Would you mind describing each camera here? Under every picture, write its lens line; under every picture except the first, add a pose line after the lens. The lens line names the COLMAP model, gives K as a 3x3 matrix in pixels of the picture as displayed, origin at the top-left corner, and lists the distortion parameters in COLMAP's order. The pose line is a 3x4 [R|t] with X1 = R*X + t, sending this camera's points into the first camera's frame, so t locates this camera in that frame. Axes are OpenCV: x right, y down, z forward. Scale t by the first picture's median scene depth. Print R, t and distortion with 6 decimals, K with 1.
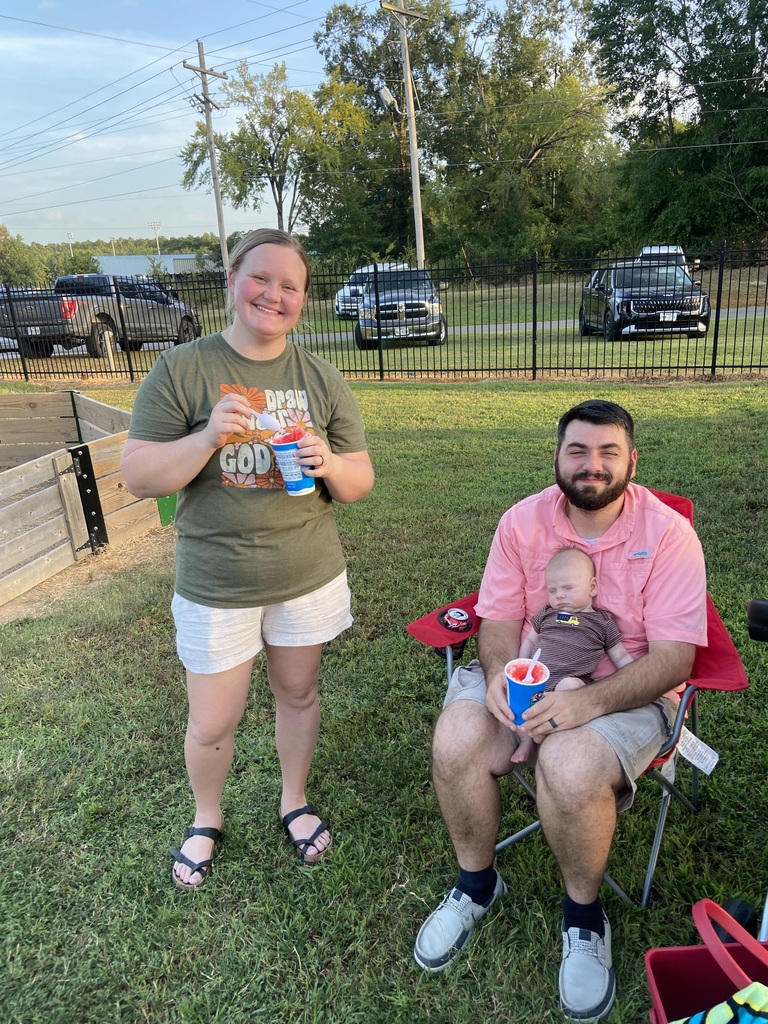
lens RADIAL K [[870.7, 0, 384.0], [0, 870.7, 512.0], [0, 0, 1]] dist [0.051924, -0.062425]
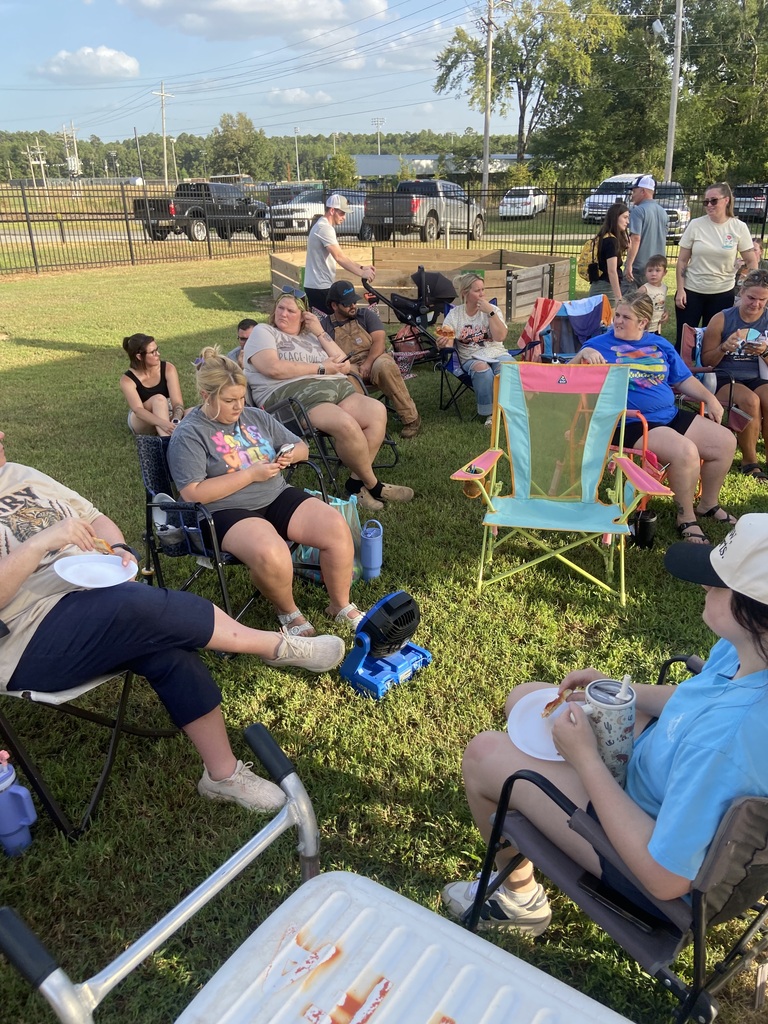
lens RADIAL K [[870.7, 0, 384.0], [0, 870.7, 512.0], [0, 0, 1]] dist [0.051924, -0.062425]
pose [[0.972546, 0.114636, -0.202516, -0.016488], [-0.093705, 0.989492, 0.110113, 0.028743], [0.213011, -0.088113, 0.973069, -0.114681]]
